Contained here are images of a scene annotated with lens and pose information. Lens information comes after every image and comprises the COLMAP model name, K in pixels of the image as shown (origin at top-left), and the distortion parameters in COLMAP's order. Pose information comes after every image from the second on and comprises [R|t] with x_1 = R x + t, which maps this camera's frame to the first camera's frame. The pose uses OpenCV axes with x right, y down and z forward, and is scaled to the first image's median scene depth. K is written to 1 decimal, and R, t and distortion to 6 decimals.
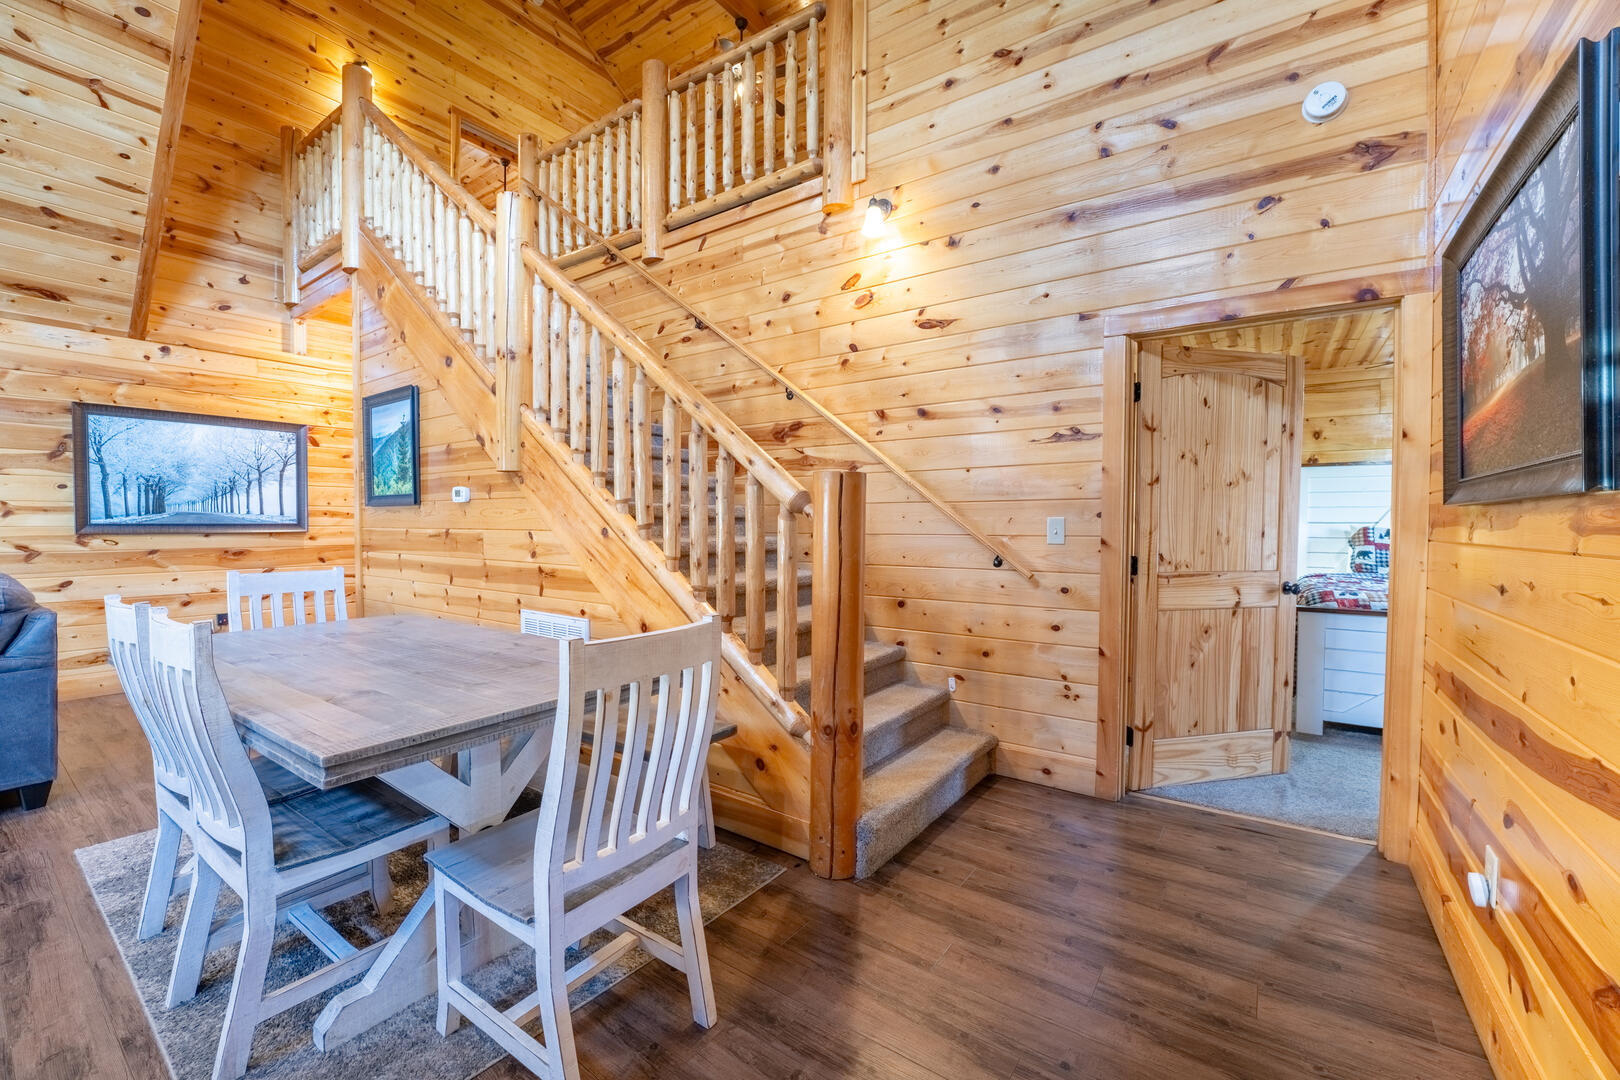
lens RADIAL K [[656.3, 0, 805.6], [0, 656.3, 537.0], [0, 0, 1]] dist [-0.023731, 0.002725]
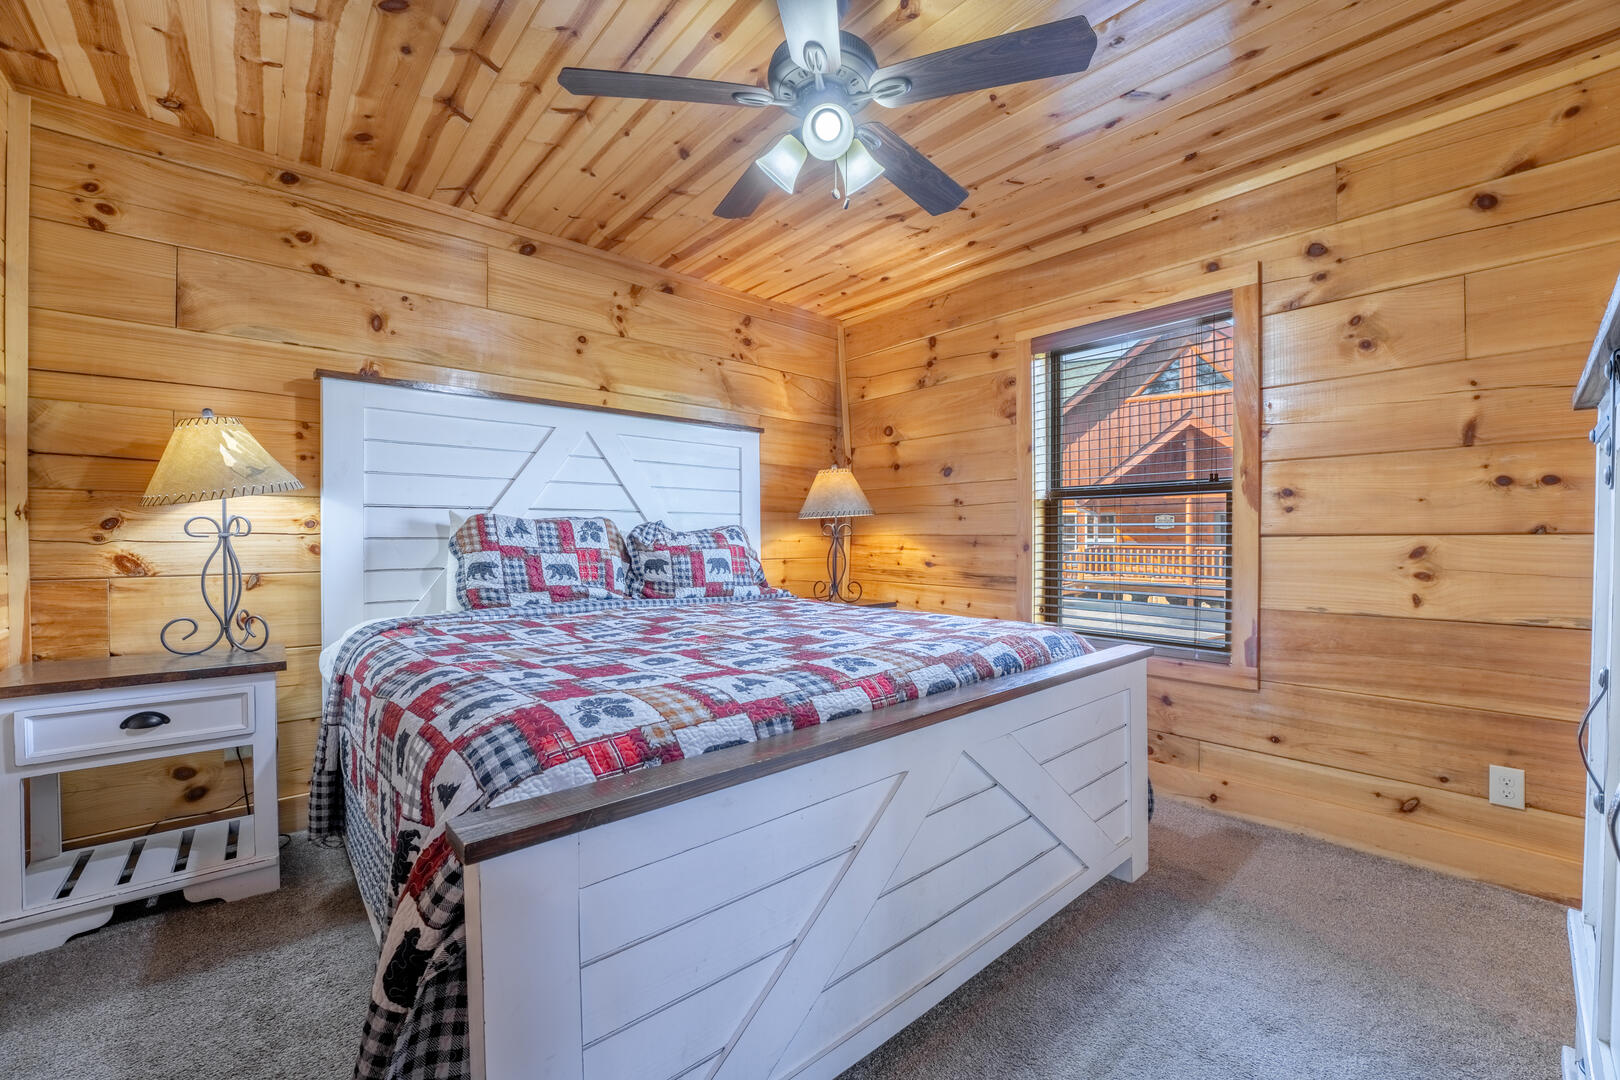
lens RADIAL K [[656.3, 0, 814.2], [0, 656.3, 538.7], [0, 0, 1]] dist [-0.023731, 0.002725]
pose [[0.234911, -0.002717, 0.972013, 0.592090], [0.026326, 0.999647, -0.003568, 0.015731], [-0.971660, 0.026427, 0.234899, 0.851700]]
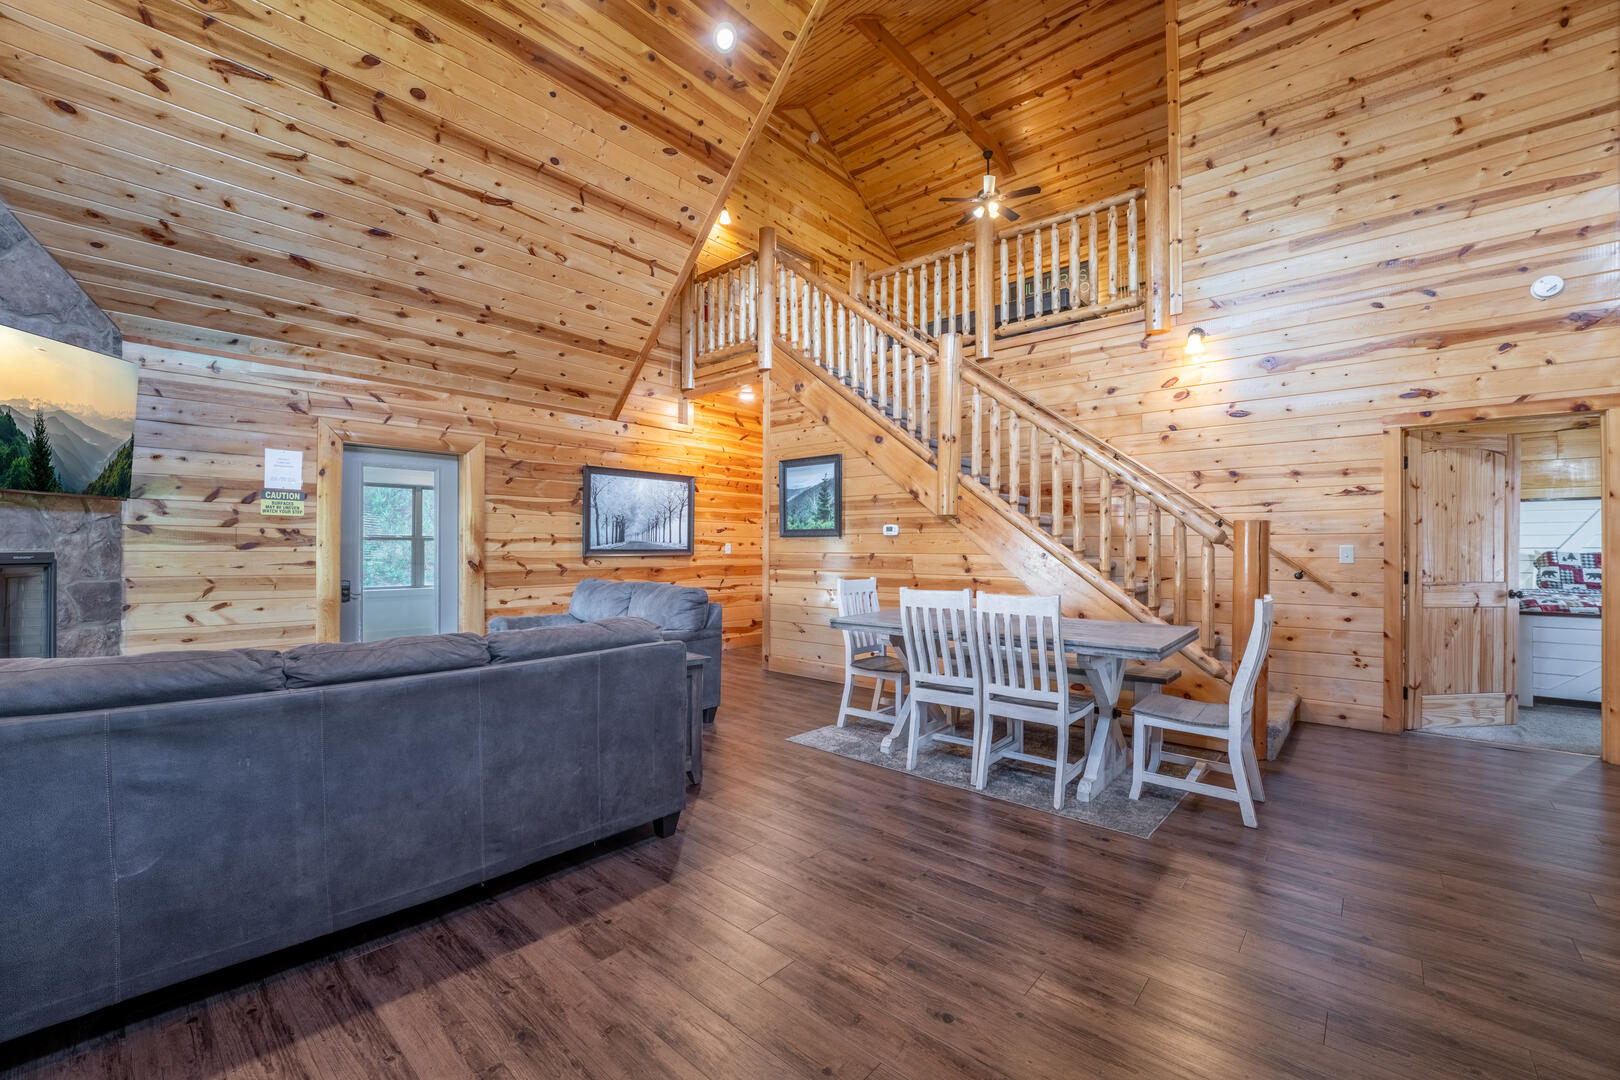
lens RADIAL K [[656.3, 0, 808.6], [0, 656.3, 538.7], [0, 0, 1]] dist [-0.023731, 0.002725]
pose [[0.994682, -0.001896, -0.102980, -0.566114], [-0.001638, 0.999413, -0.034227, 0.005778], [0.102984, 0.034214, 0.994094, -0.492706]]
